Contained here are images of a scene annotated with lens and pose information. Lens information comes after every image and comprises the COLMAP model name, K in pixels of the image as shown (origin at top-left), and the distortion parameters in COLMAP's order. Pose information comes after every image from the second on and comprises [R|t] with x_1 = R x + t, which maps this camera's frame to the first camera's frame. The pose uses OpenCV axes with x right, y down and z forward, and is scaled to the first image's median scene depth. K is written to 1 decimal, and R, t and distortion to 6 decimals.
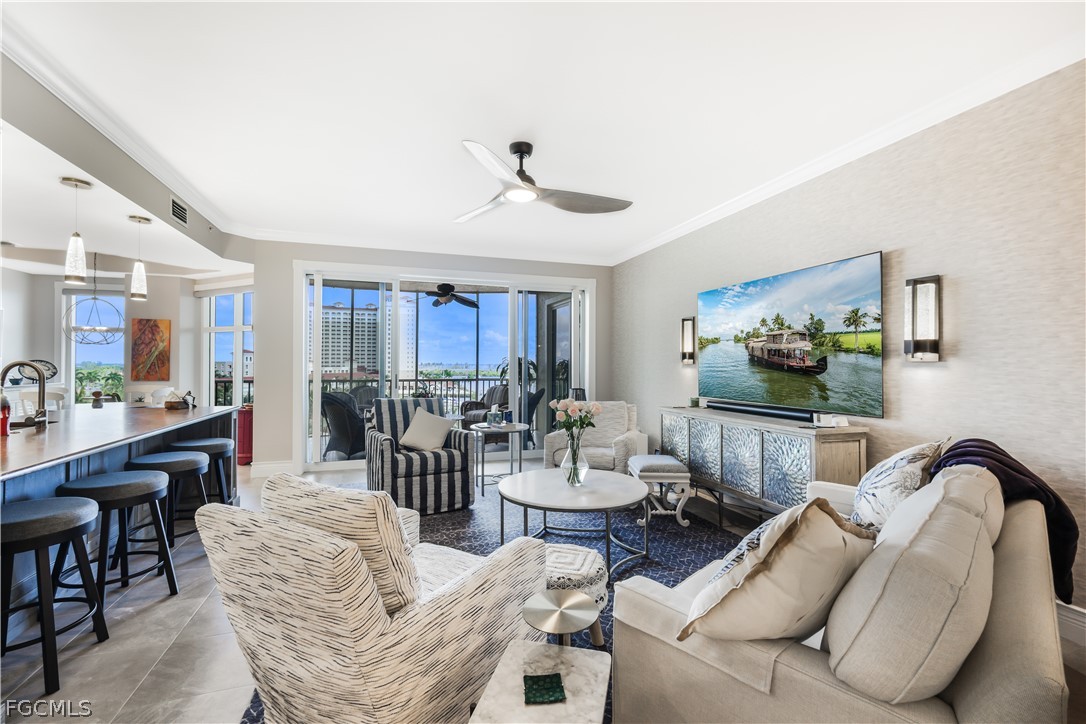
lens RADIAL K [[471.0, 0, 545.5], [0, 471.0, 362.7], [0, 0, 1]] dist [0.001090, 0.000071]
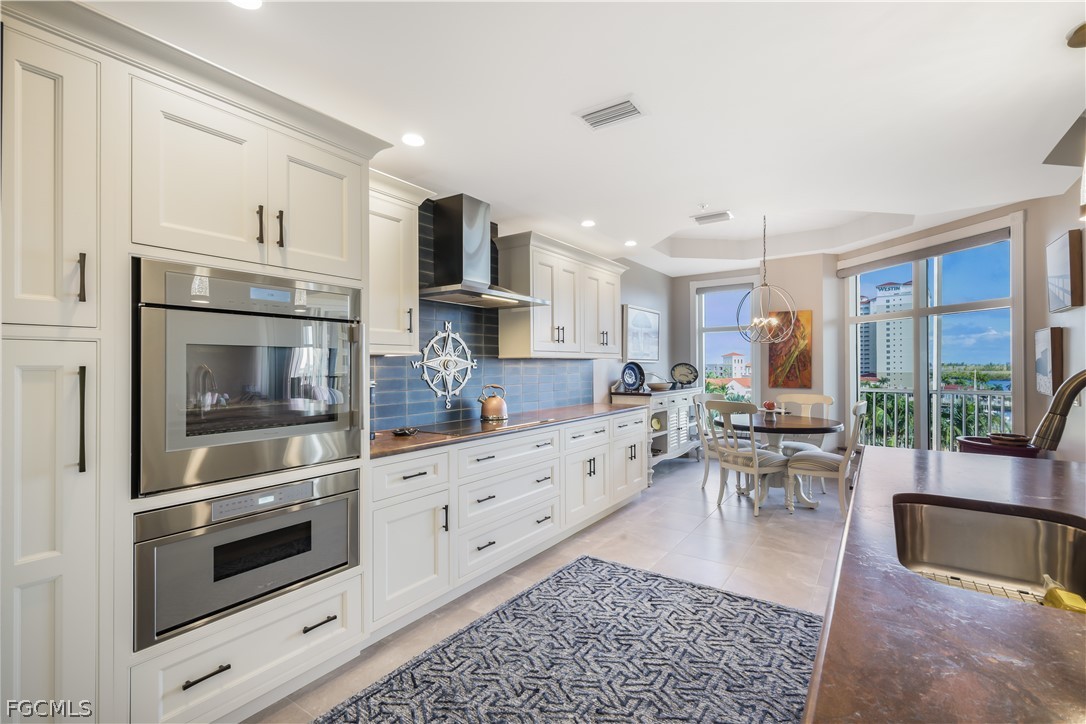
lens RADIAL K [[471.0, 0, 543.9], [0, 471.0, 363.8], [0, 0, 1]] dist [0.001090, 0.000071]
pose [[0.590934, -0.007335, -0.806687, -0.617789], [0.006775, 0.999969, -0.004130, -0.002752], [0.806692, -0.003025, 0.590965, 0.264891]]
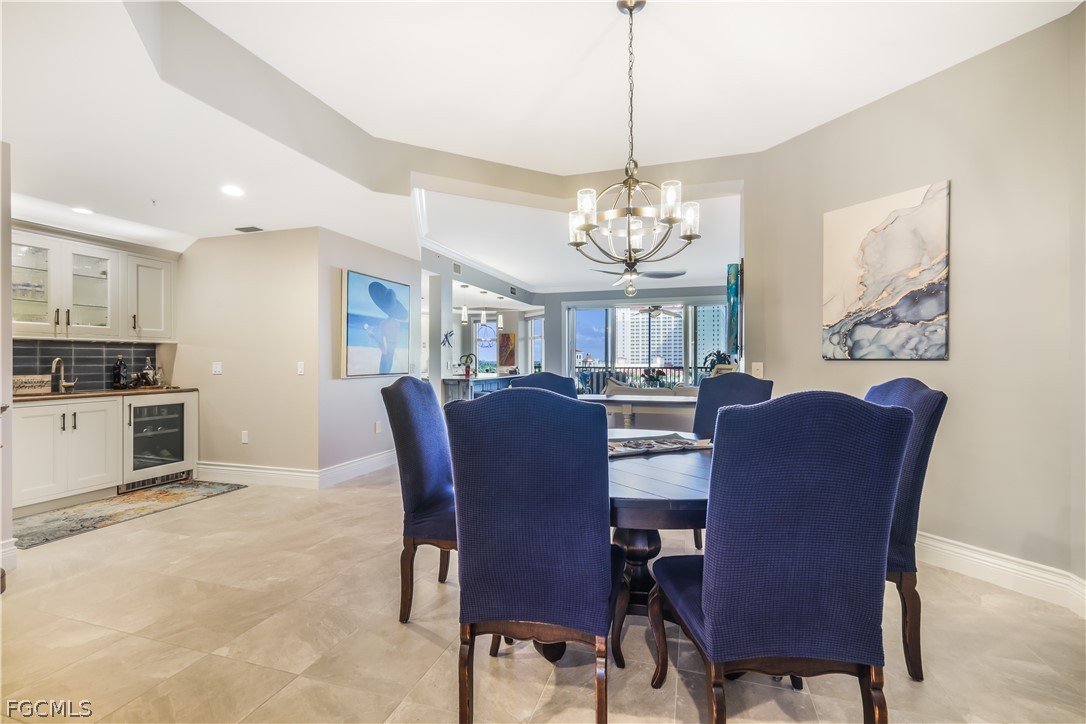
lens RADIAL K [[471.0, 0, 543.1], [0, 471.0, 361.7], [0, 0, 1]] dist [0.001090, 0.000071]
pose [[0.806749, -0.000340, -0.590894, 0.596703], [0.003122, 0.999988, 0.003687, 0.021200], [0.590886, -0.004820, 0.806741, -0.659984]]
